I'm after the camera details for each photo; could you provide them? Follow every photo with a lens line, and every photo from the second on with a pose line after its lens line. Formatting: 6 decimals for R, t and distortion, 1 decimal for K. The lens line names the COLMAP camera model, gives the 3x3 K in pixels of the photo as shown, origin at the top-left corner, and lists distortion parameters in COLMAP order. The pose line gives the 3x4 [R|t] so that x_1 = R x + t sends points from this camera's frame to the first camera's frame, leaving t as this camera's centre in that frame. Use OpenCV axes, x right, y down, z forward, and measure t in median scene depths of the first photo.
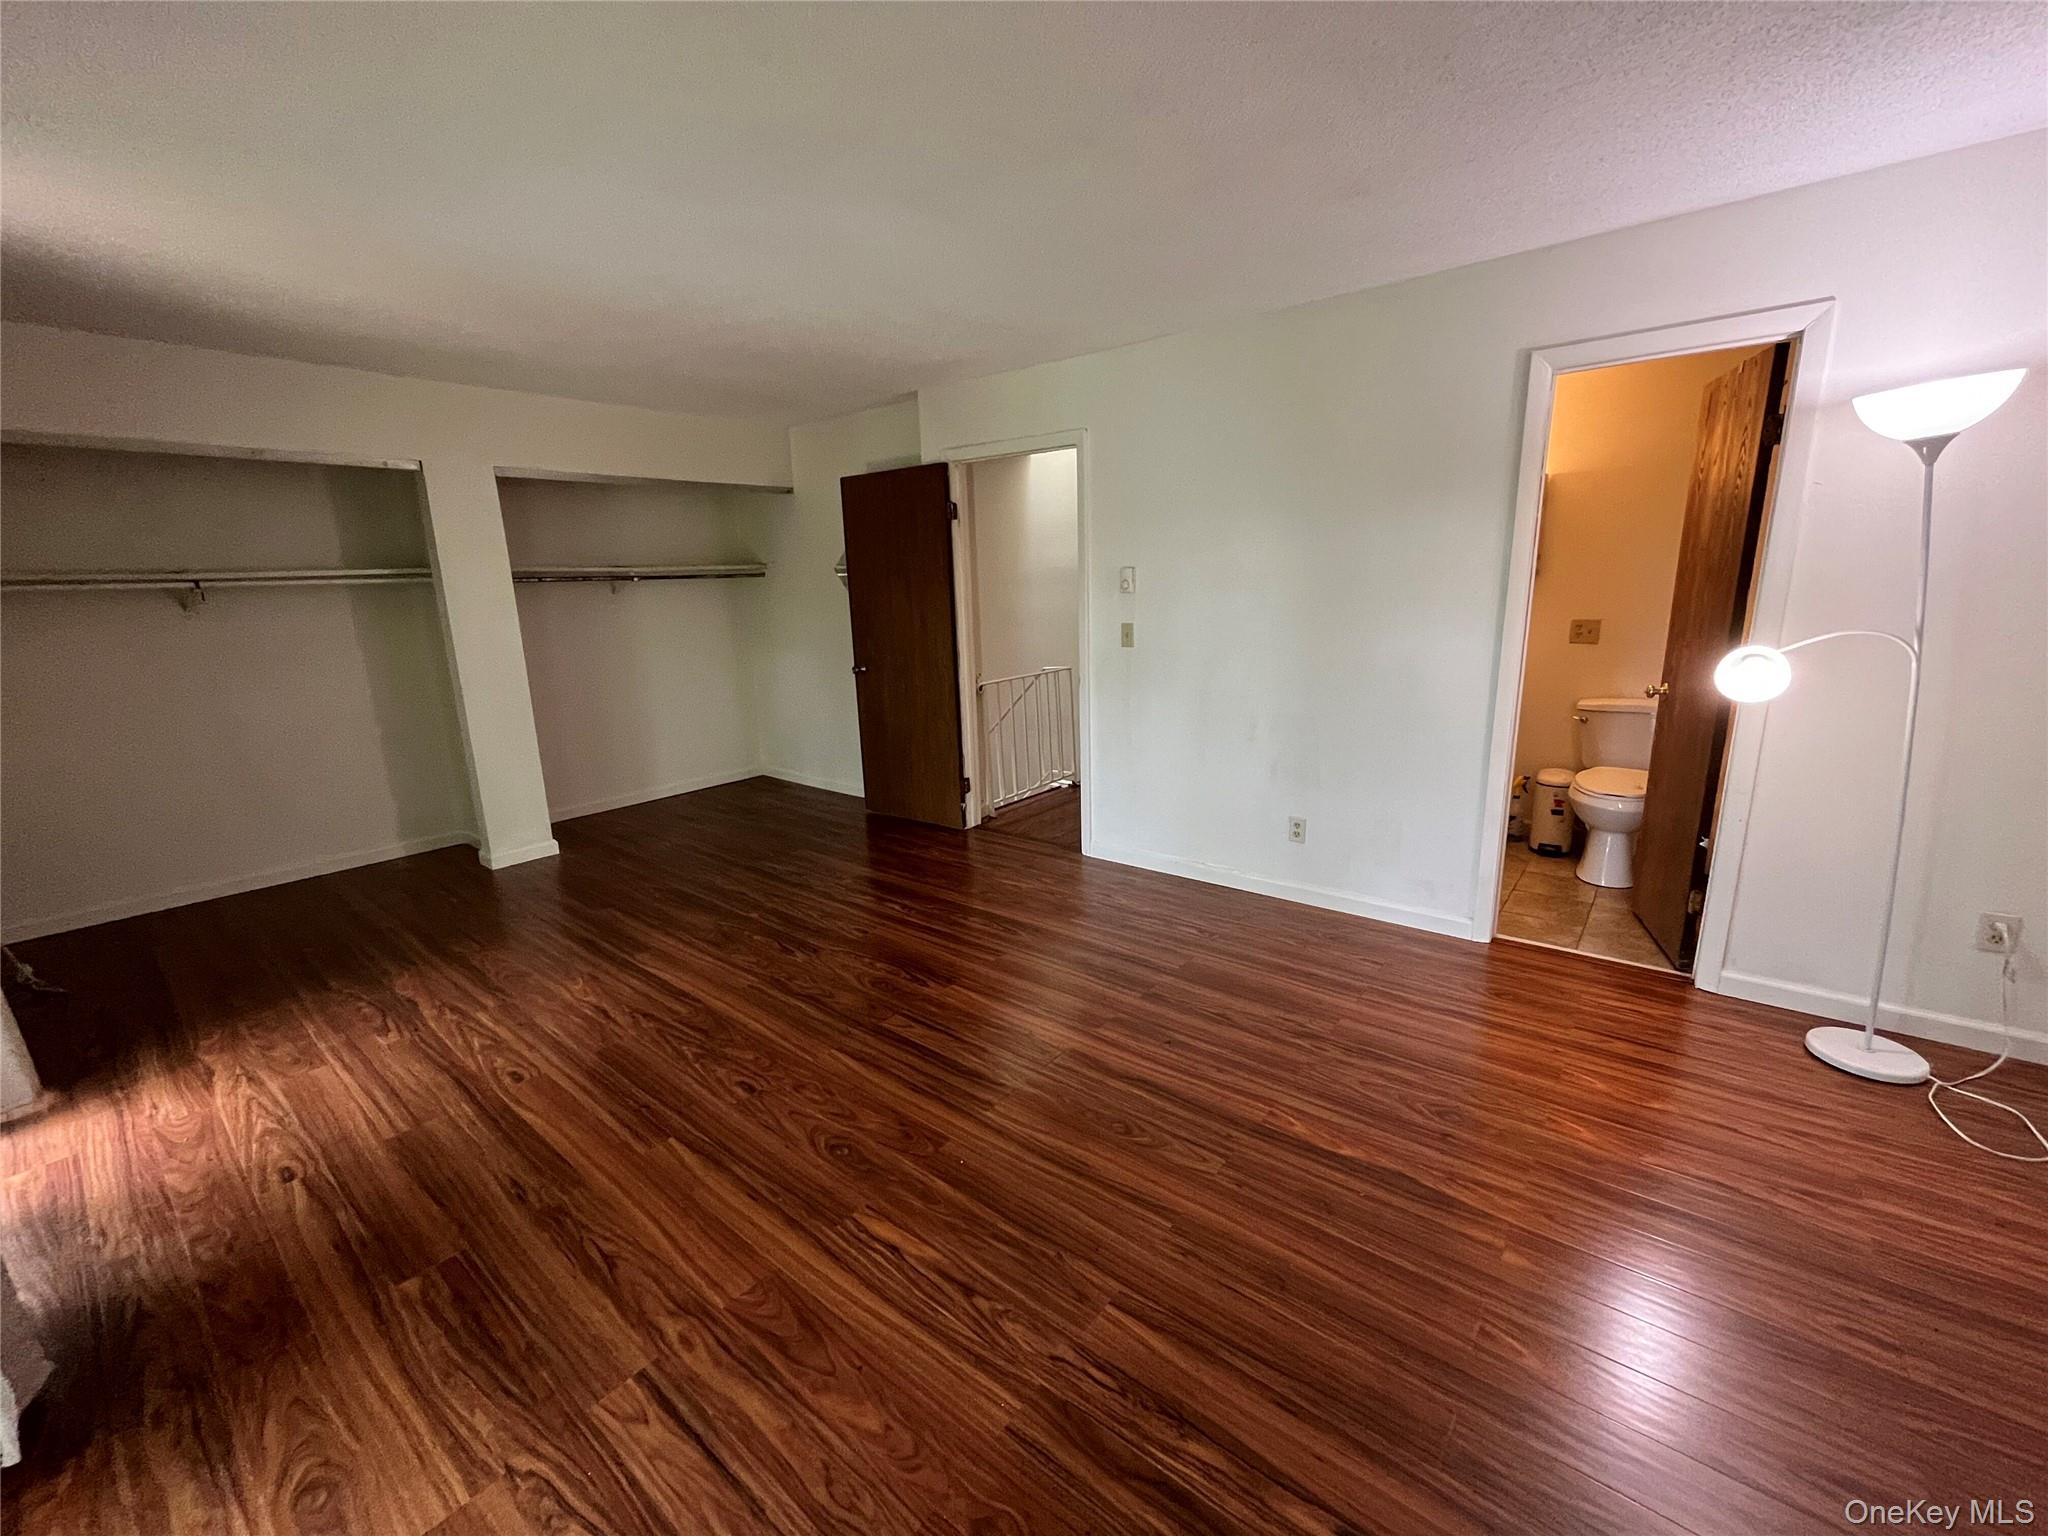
lens RADIAL K [[823.9, 0, 1024.0], [0, 823.9, 768.0], [0, 0, 1]] dist [-0.005875, -0.000203]
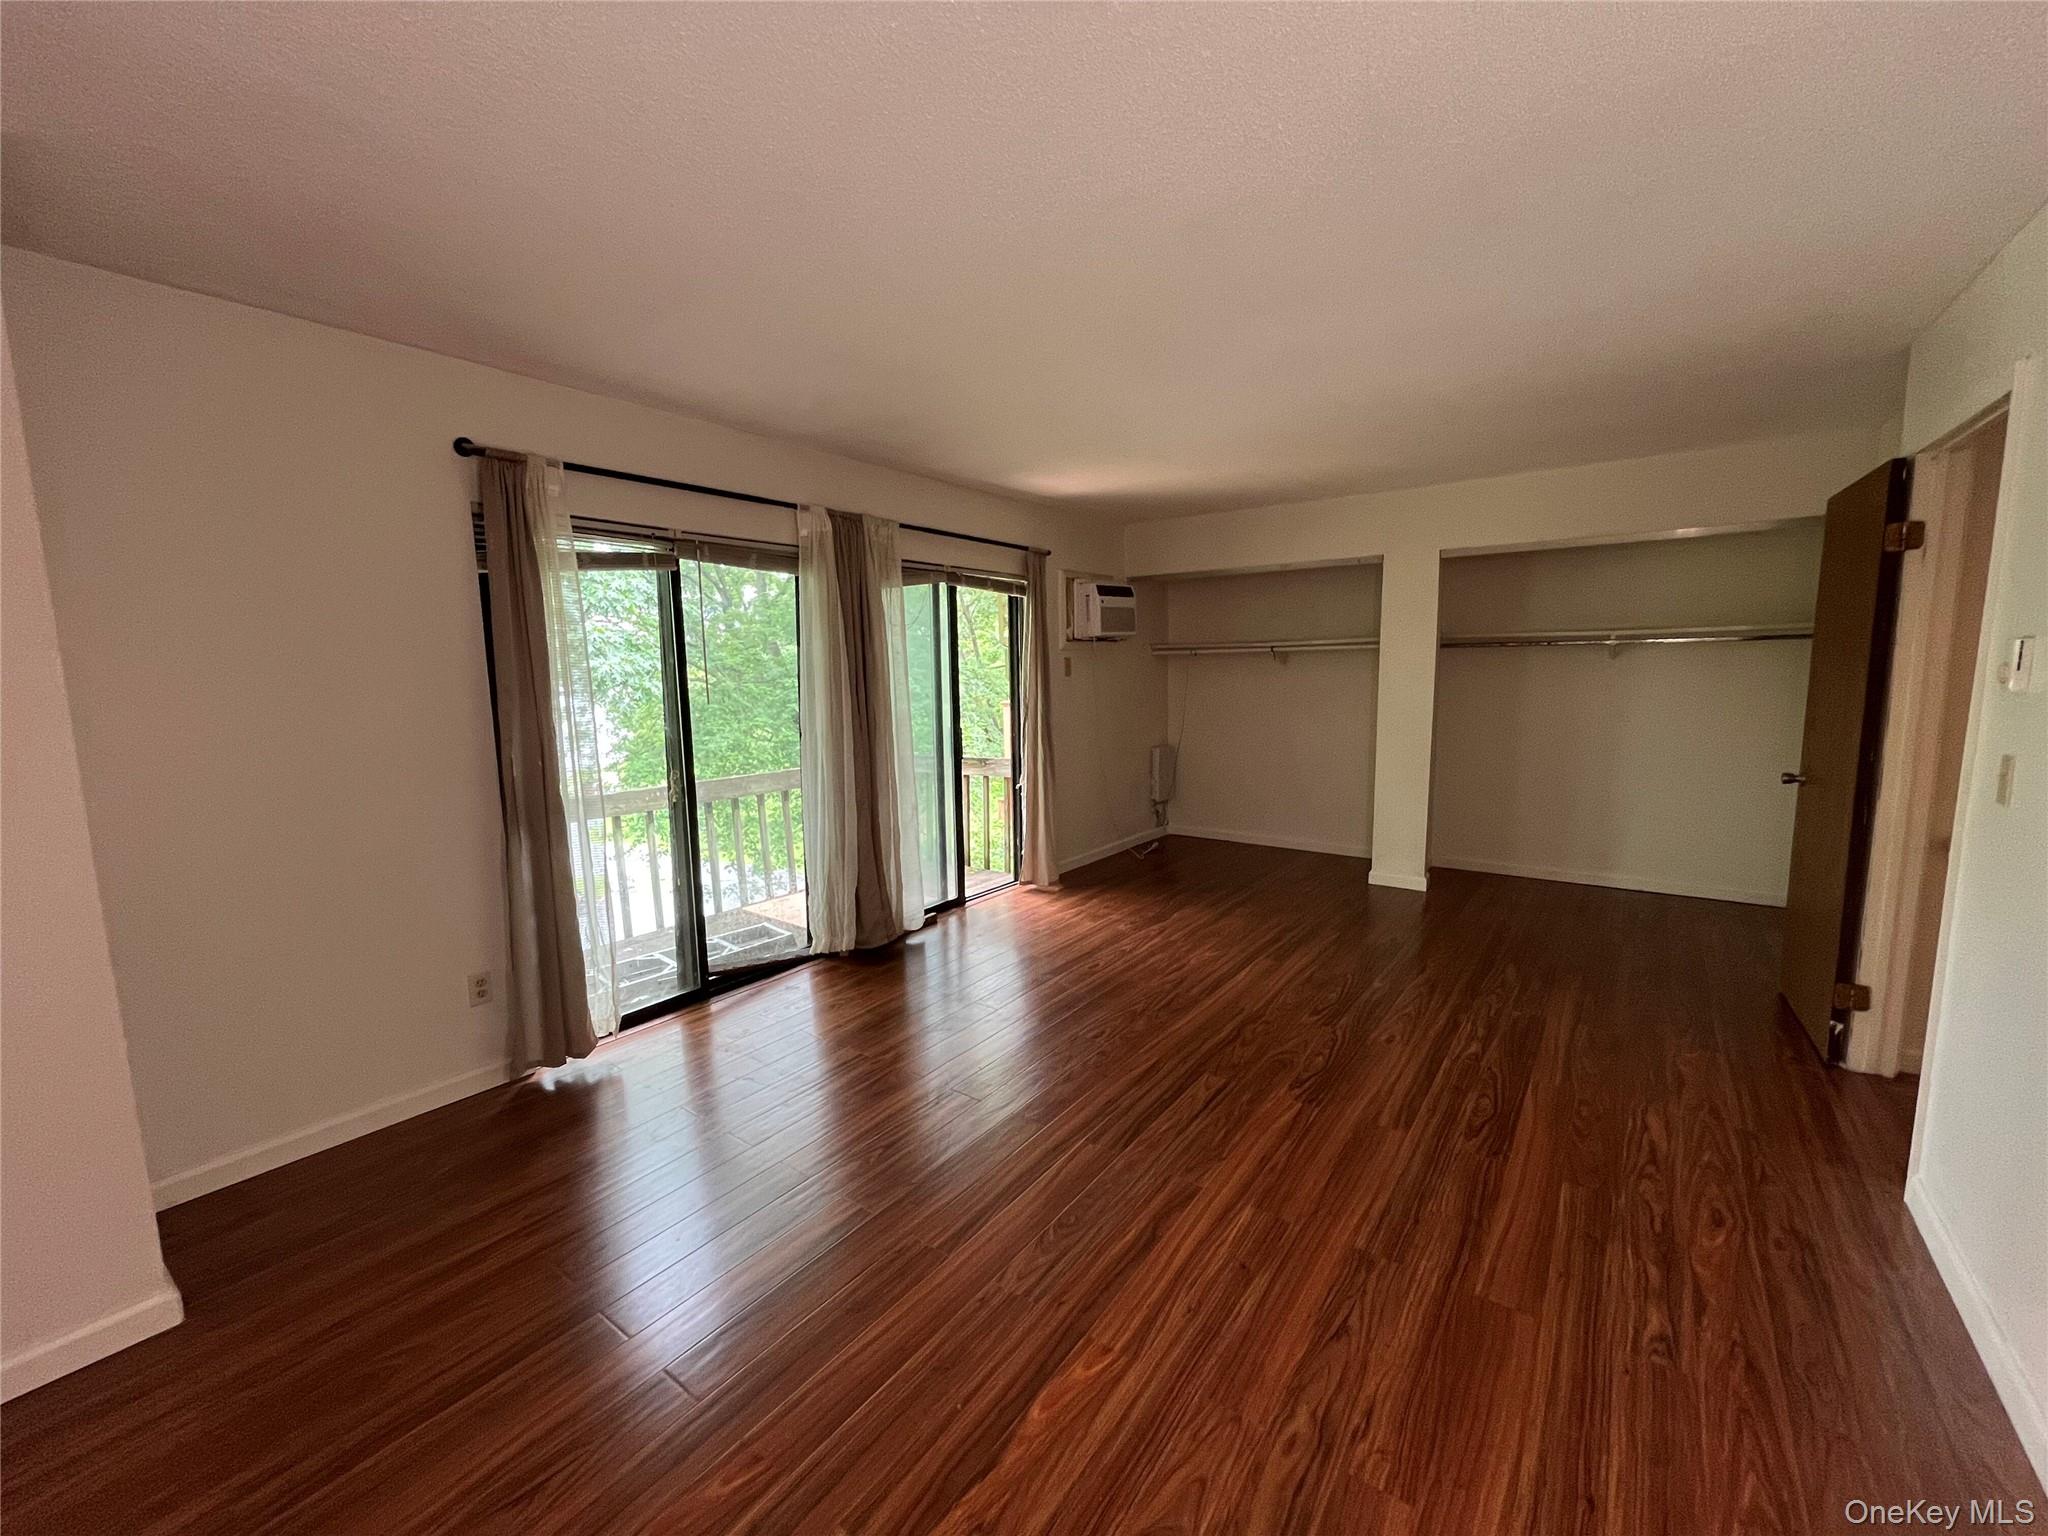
lens RADIAL K [[823.9, 0, 1024.0], [0, 823.9, 768.0], [0, 0, 1]] dist [-0.005875, -0.000203]
pose [[0.045000, 0.152798, -0.987232, 0.700895], [-0.204538, 0.968707, 0.140607, -0.150038], [0.977824, 0.195599, 0.074844, 0.536538]]
